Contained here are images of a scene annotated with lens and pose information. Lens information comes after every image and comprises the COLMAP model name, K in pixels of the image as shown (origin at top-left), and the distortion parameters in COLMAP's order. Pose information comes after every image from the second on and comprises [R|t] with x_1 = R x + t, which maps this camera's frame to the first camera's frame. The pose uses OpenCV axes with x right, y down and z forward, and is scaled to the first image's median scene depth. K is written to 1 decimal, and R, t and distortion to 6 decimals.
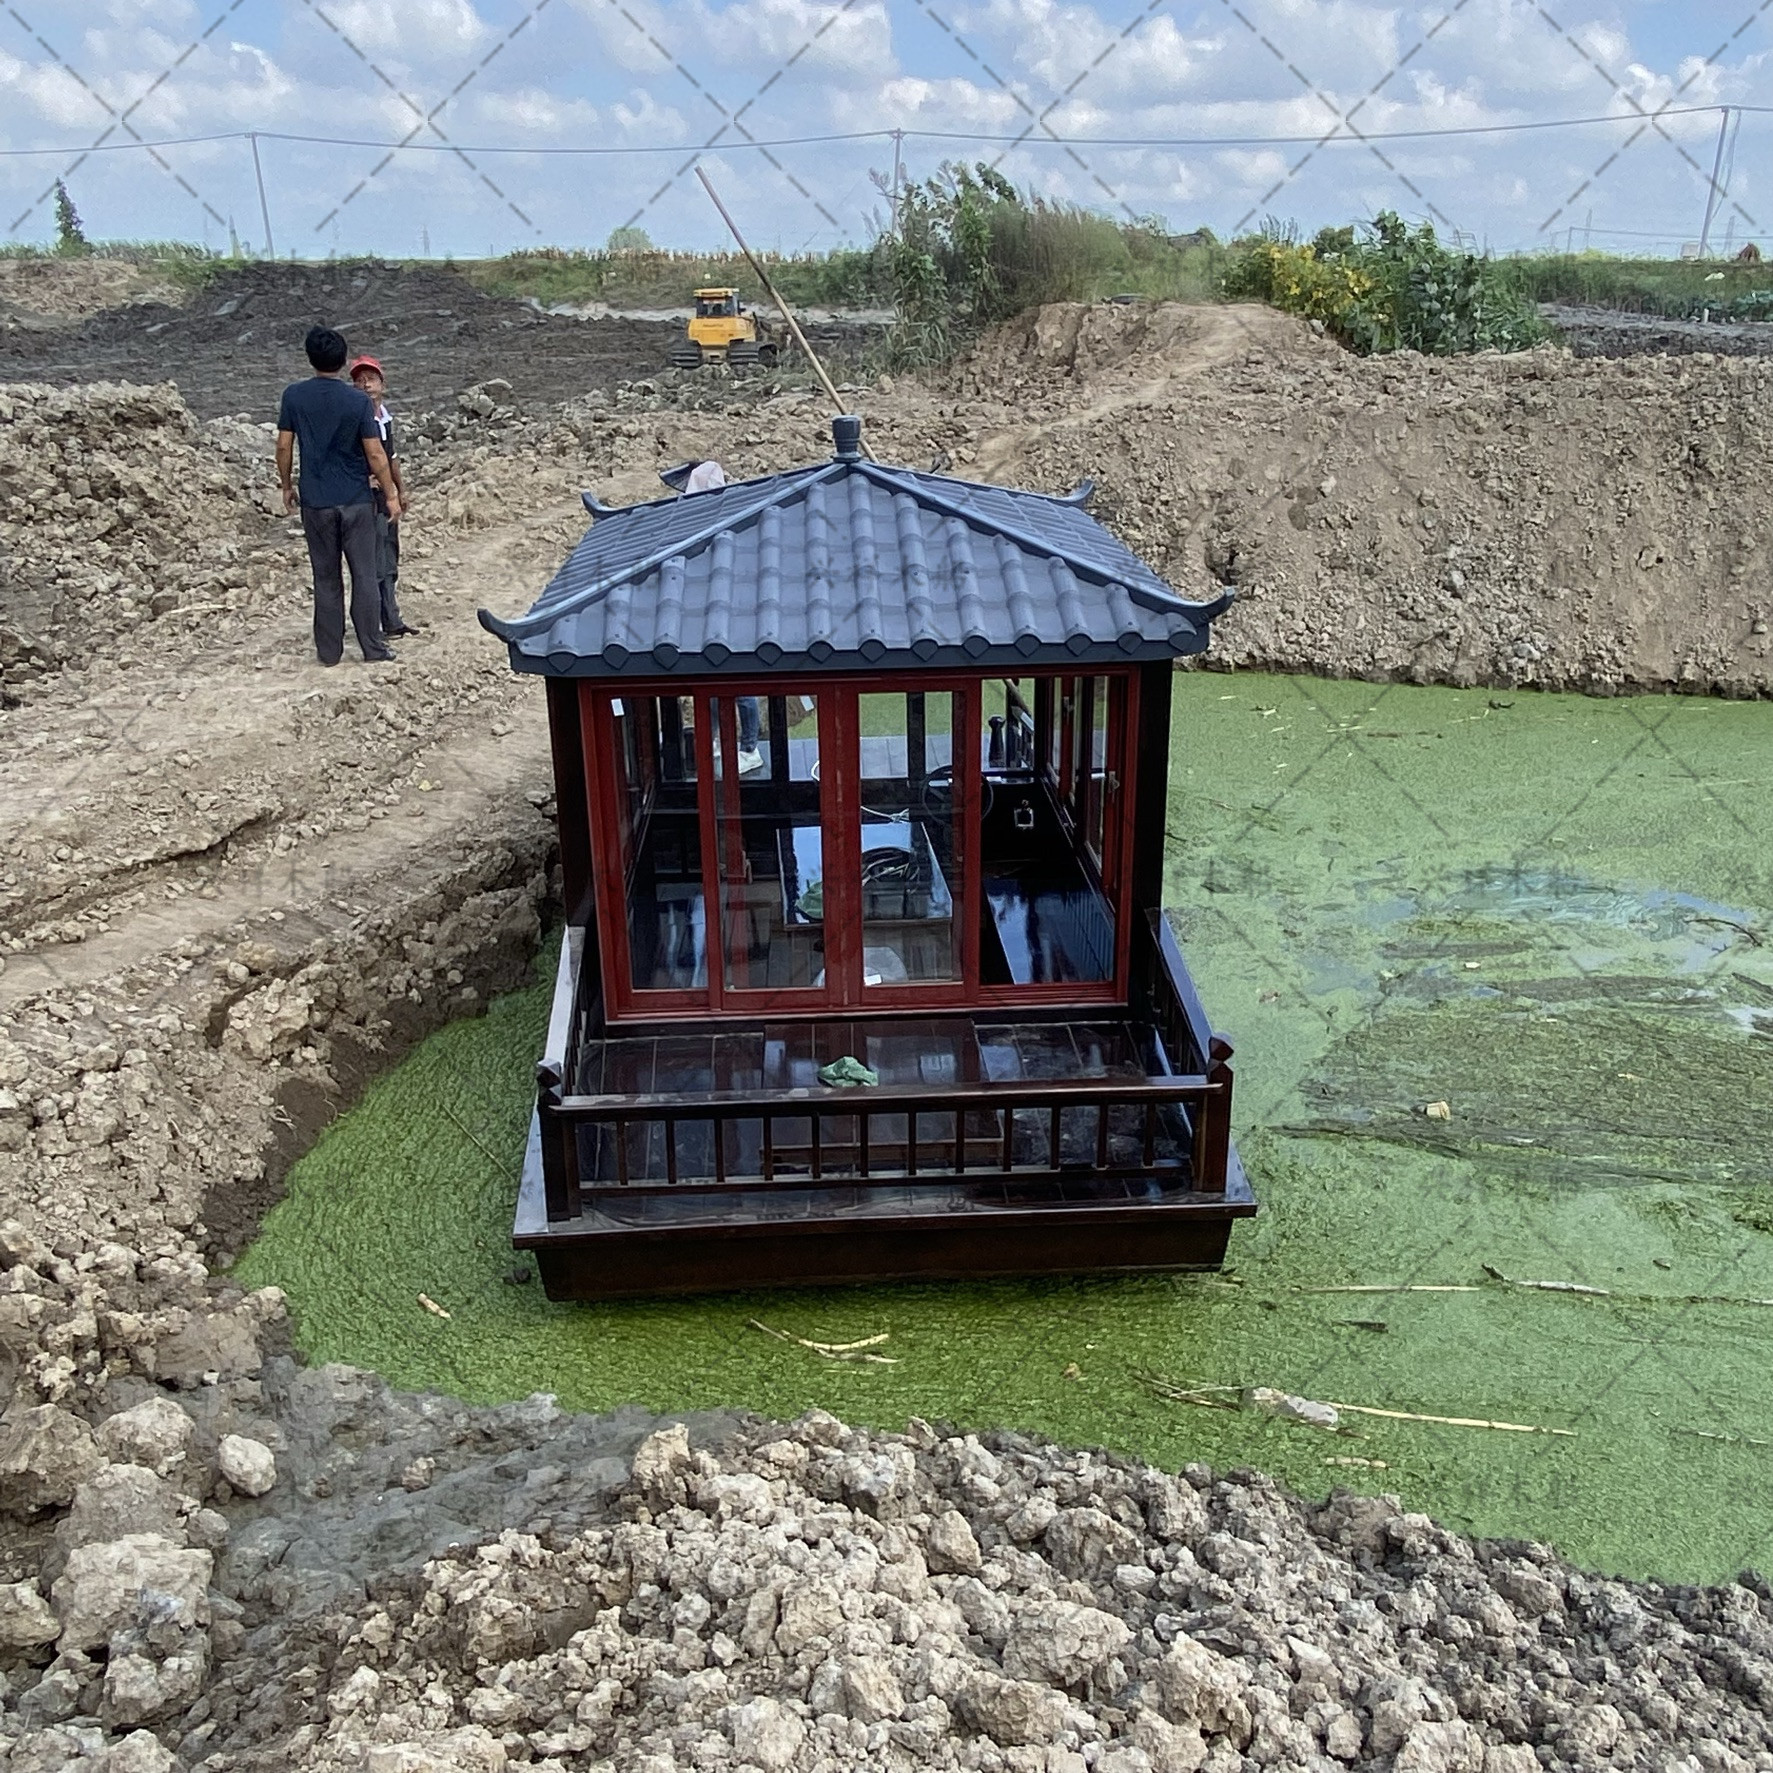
lens RADIAL K [[1655.2, 0, 883.4], [0, 1655.2, 906.9], [0, 0, 1]] dist [0.109868, -0.159575]
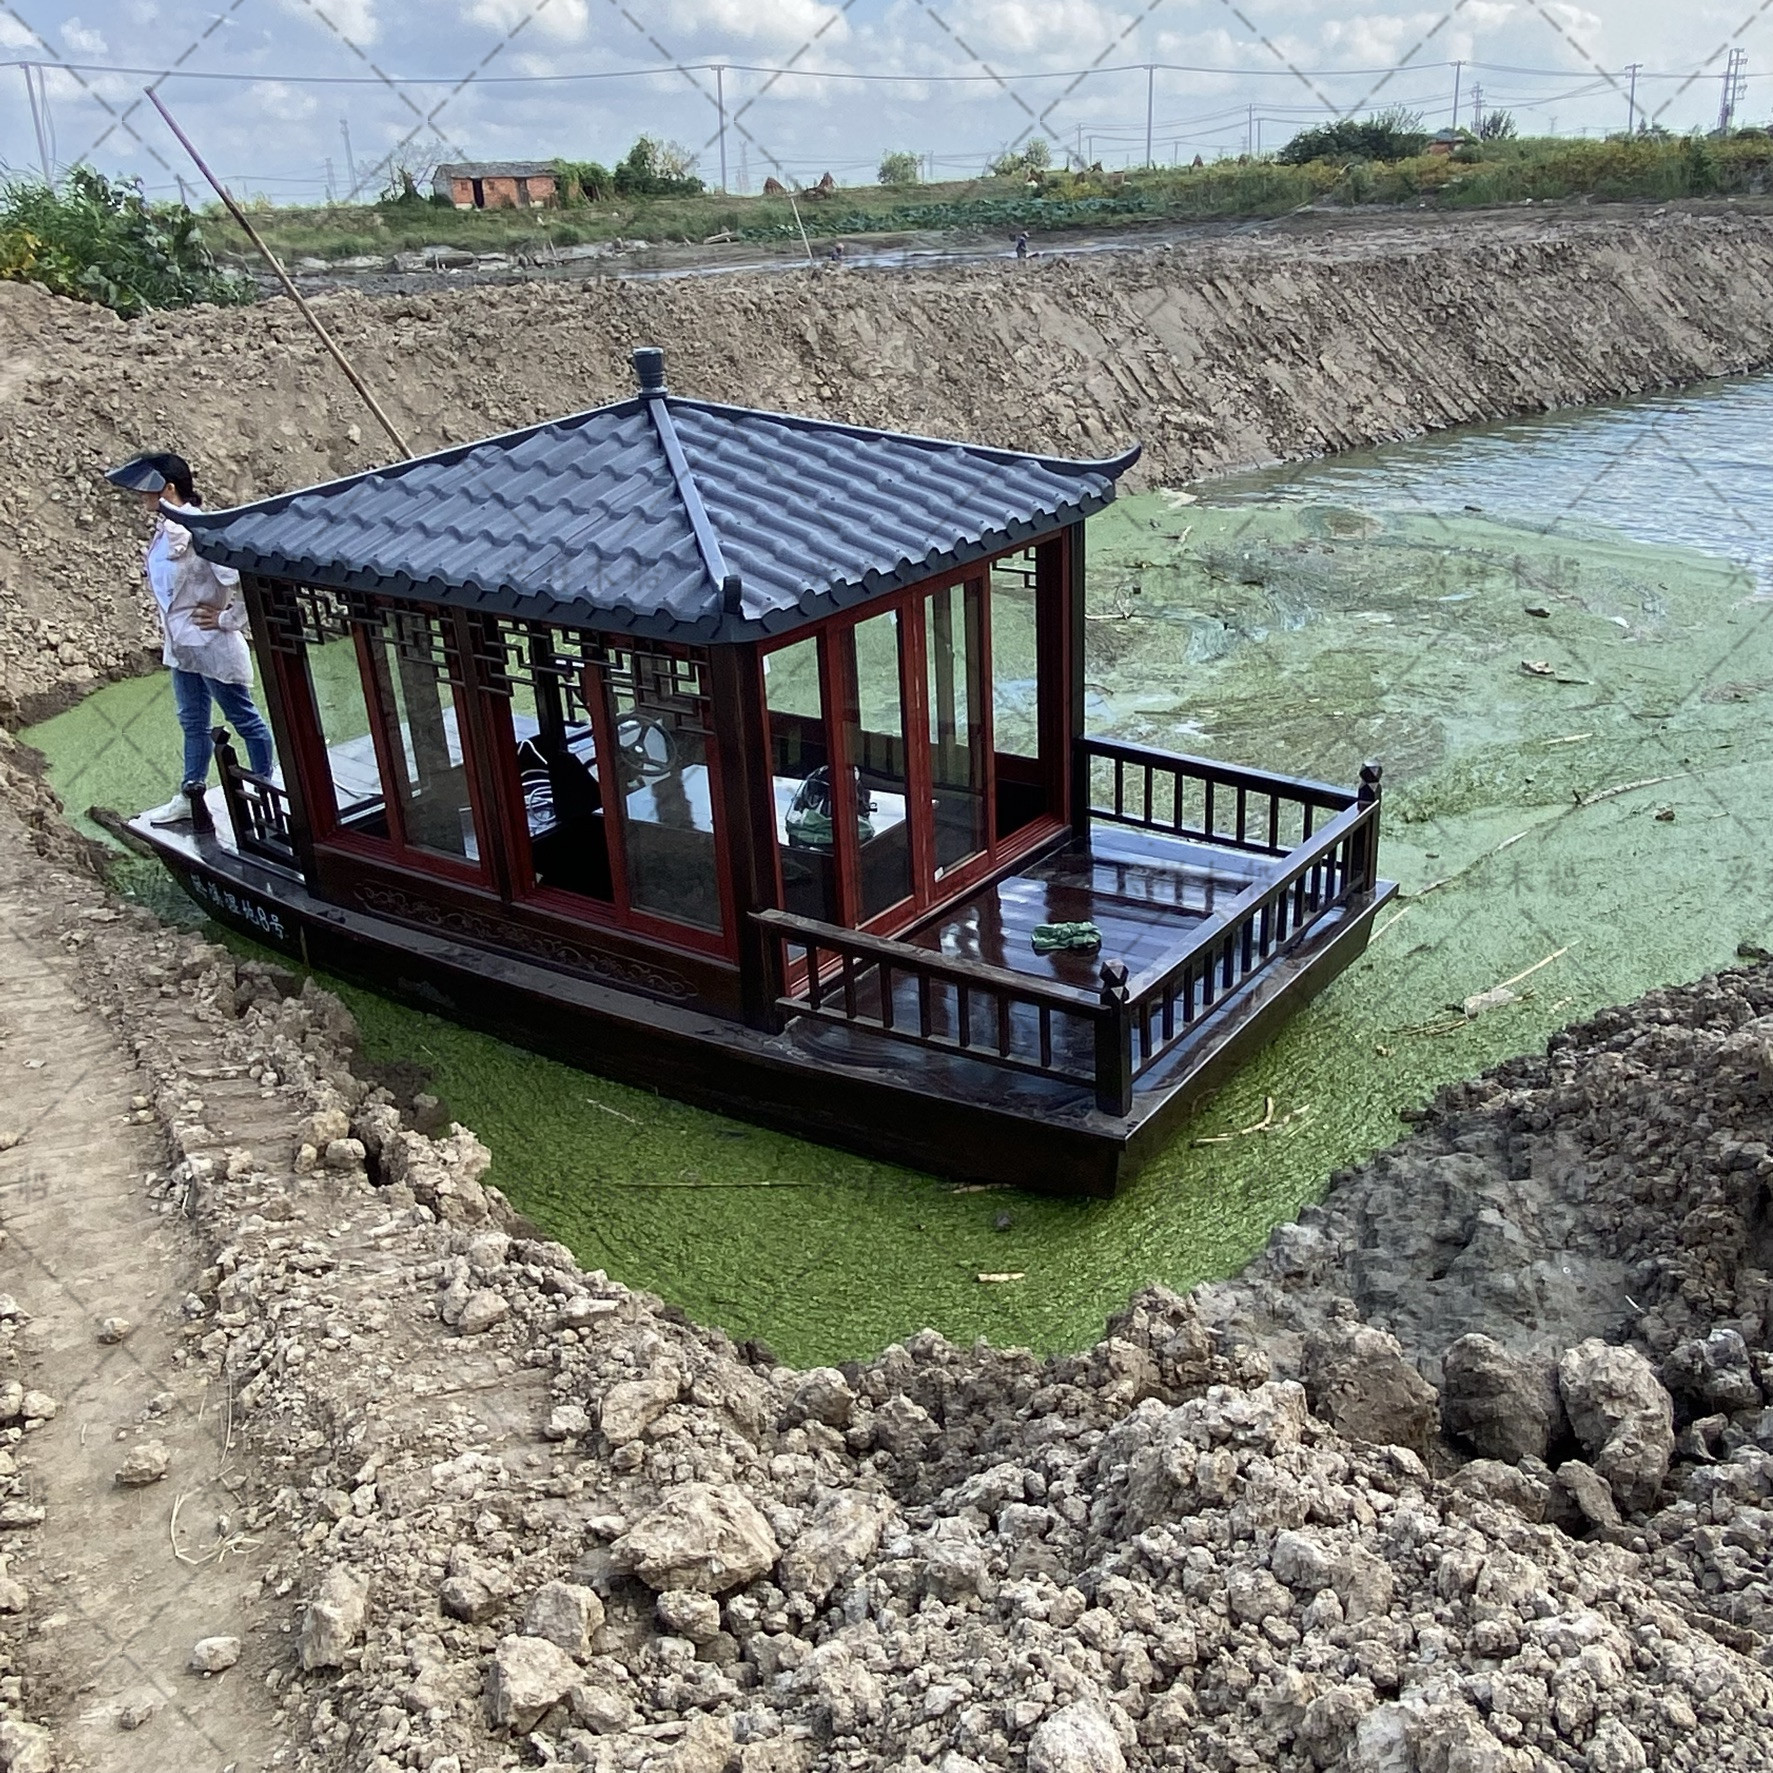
lens RADIAL K [[1655.2, 0, 883.4], [0, 1655.2, 906.9], [0, 0, 1]] dist [0.109868, -0.159575]
pose [[0.631321, -0.331826, 0.700946, -0.309133], [0.317441, 0.935221, 0.156822, -0.044766], [-0.707577, 0.123504, 0.695759, 0.119862]]
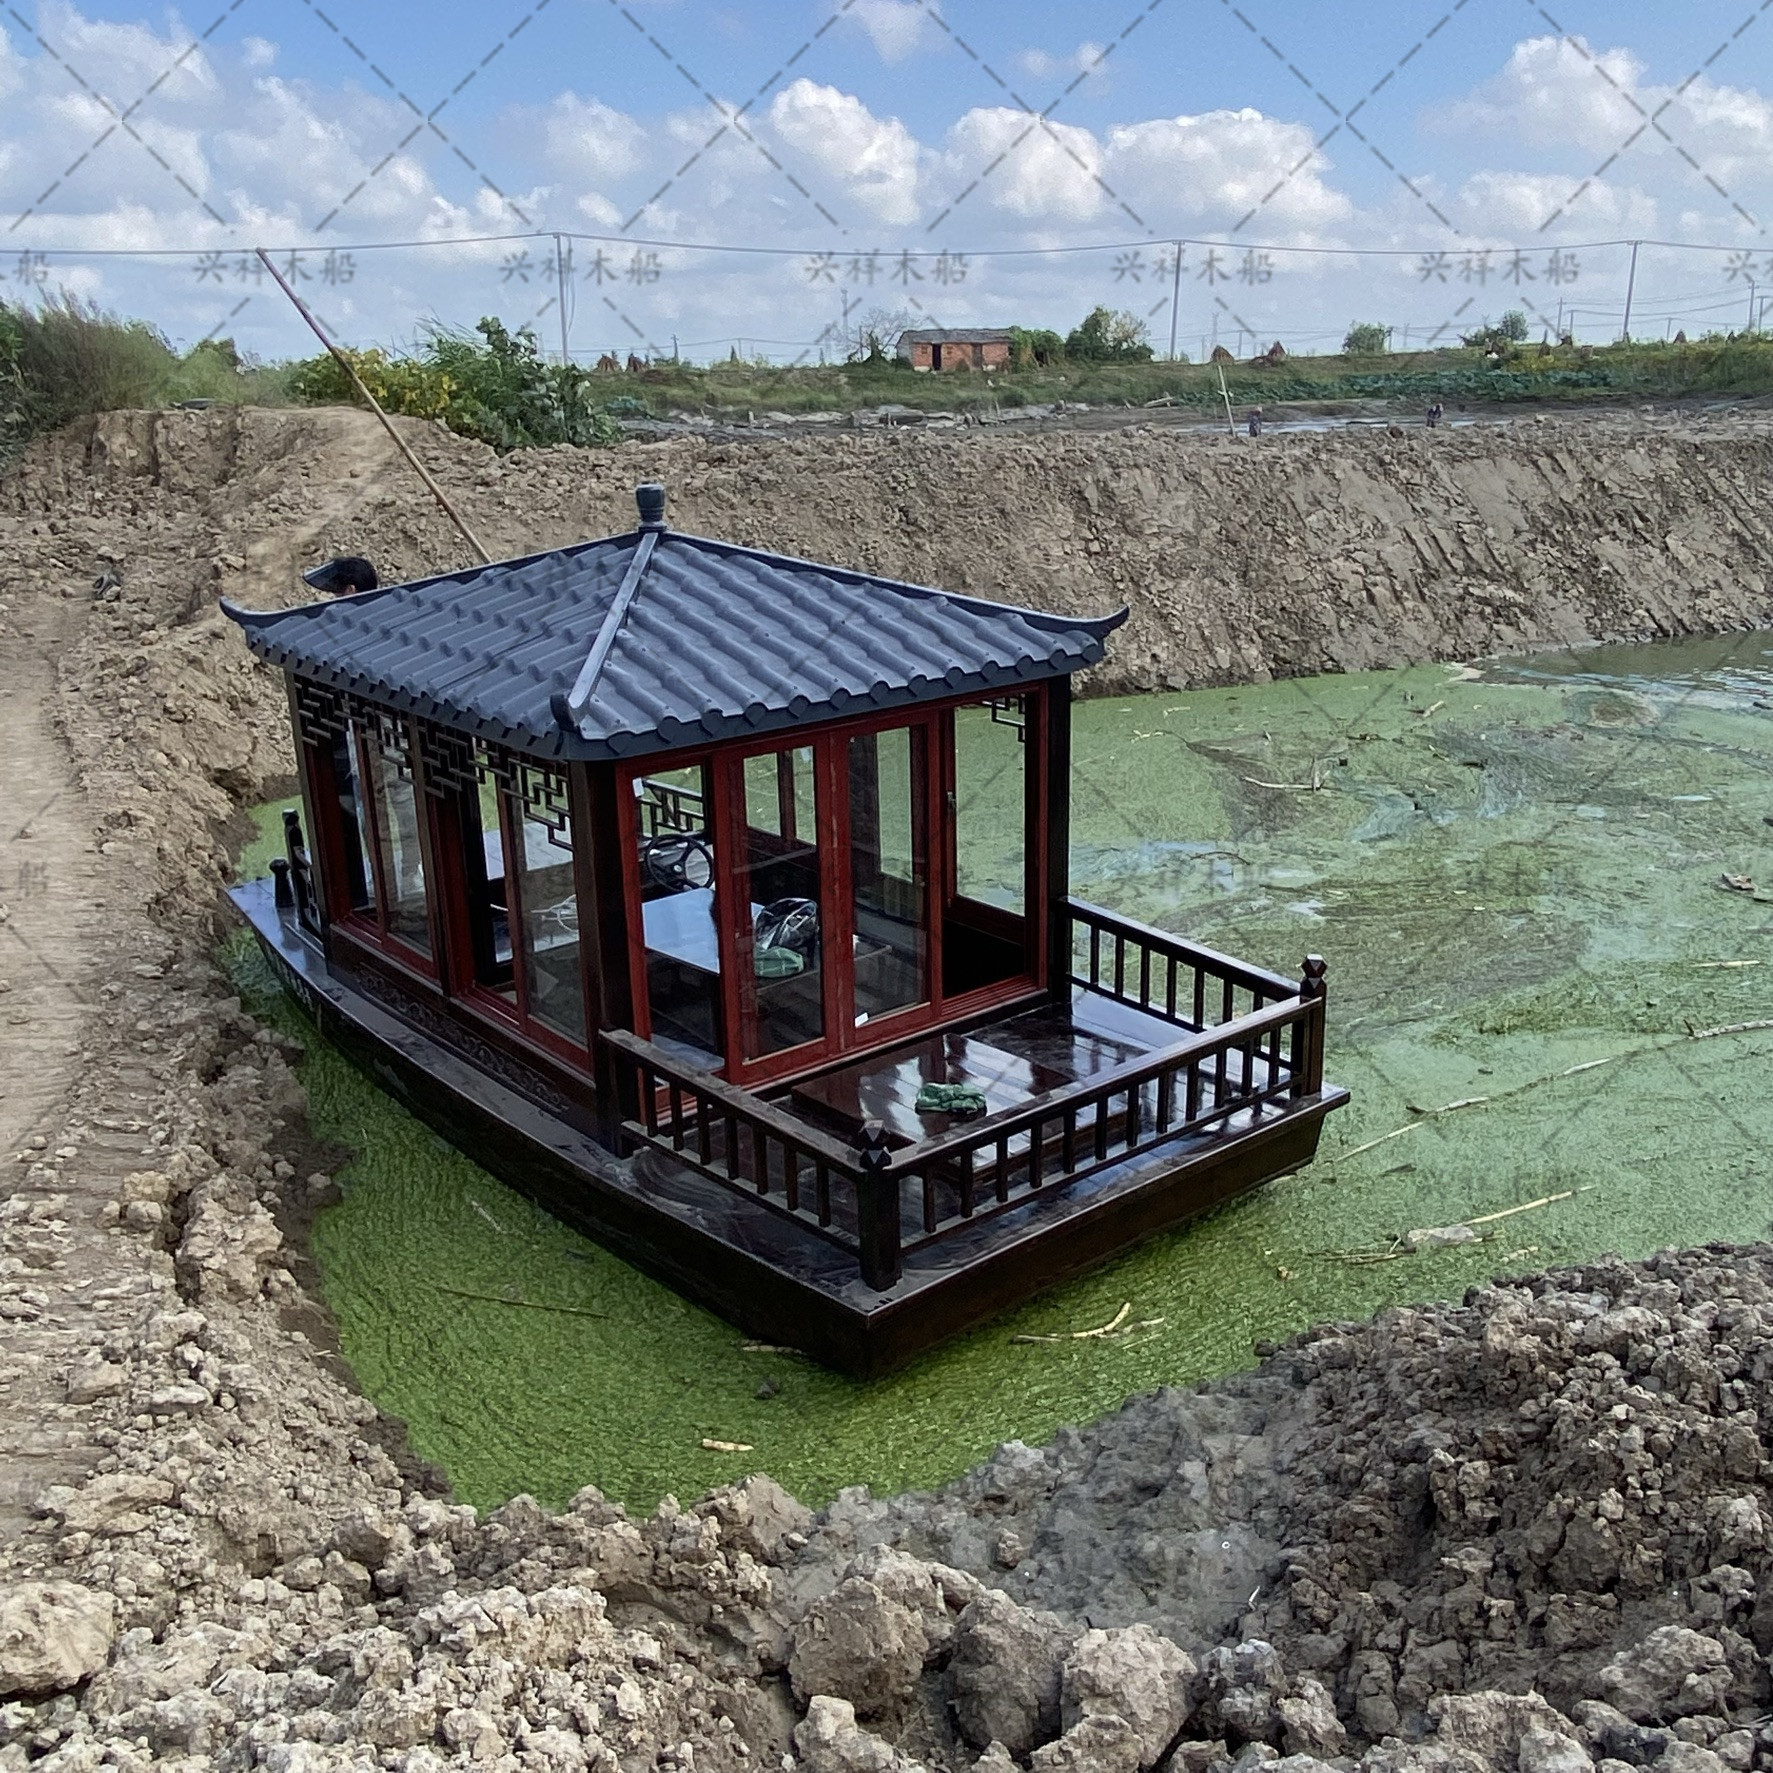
lens RADIAL K [[1655.2, 0, 883.4], [0, 1655.2, 906.9], [0, 0, 1]] dist [0.109868, -0.159575]
pose [[0.810082, -0.196111, 0.552546, -0.218479], [0.228672, 0.973450, 0.010245, -0.012437], [-0.539885, 0.118052, 0.833419, 0.054224]]
